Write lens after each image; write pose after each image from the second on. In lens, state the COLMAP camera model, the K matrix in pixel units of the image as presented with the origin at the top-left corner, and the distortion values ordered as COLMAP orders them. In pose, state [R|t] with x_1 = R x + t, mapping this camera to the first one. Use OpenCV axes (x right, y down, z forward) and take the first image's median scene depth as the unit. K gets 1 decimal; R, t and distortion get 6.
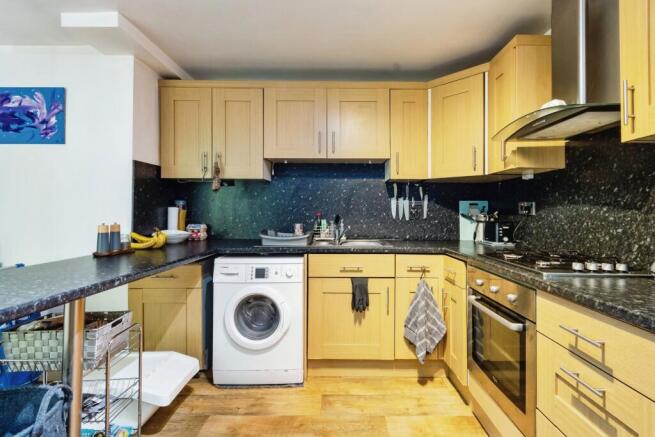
lens RADIAL K [[308.6, 0, 334.6], [0, 308.6, 206.6], [0, 0, 1]] dist [-0.002071, 0.000085]
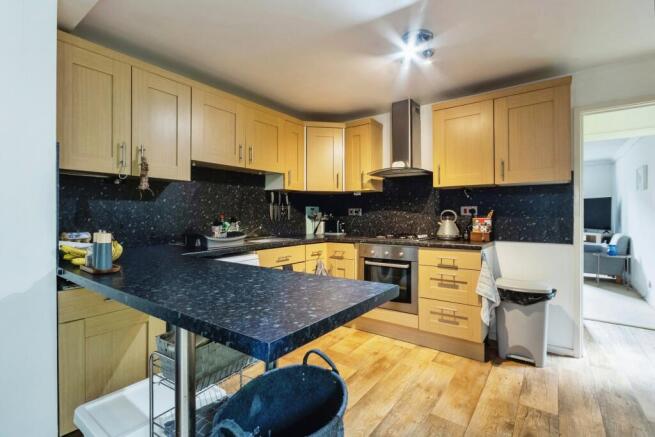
lens RADIAL K [[308.6, 0, 325.2], [0, 308.6, 215.9], [0, 0, 1]] dist [-0.002071, 0.000085]
pose [[0.599256, -0.007252, 0.800524, -0.742740], [-0.009142, 0.999832, 0.015902, 0.000778], [-0.800505, -0.016848, 0.599089, 0.076261]]
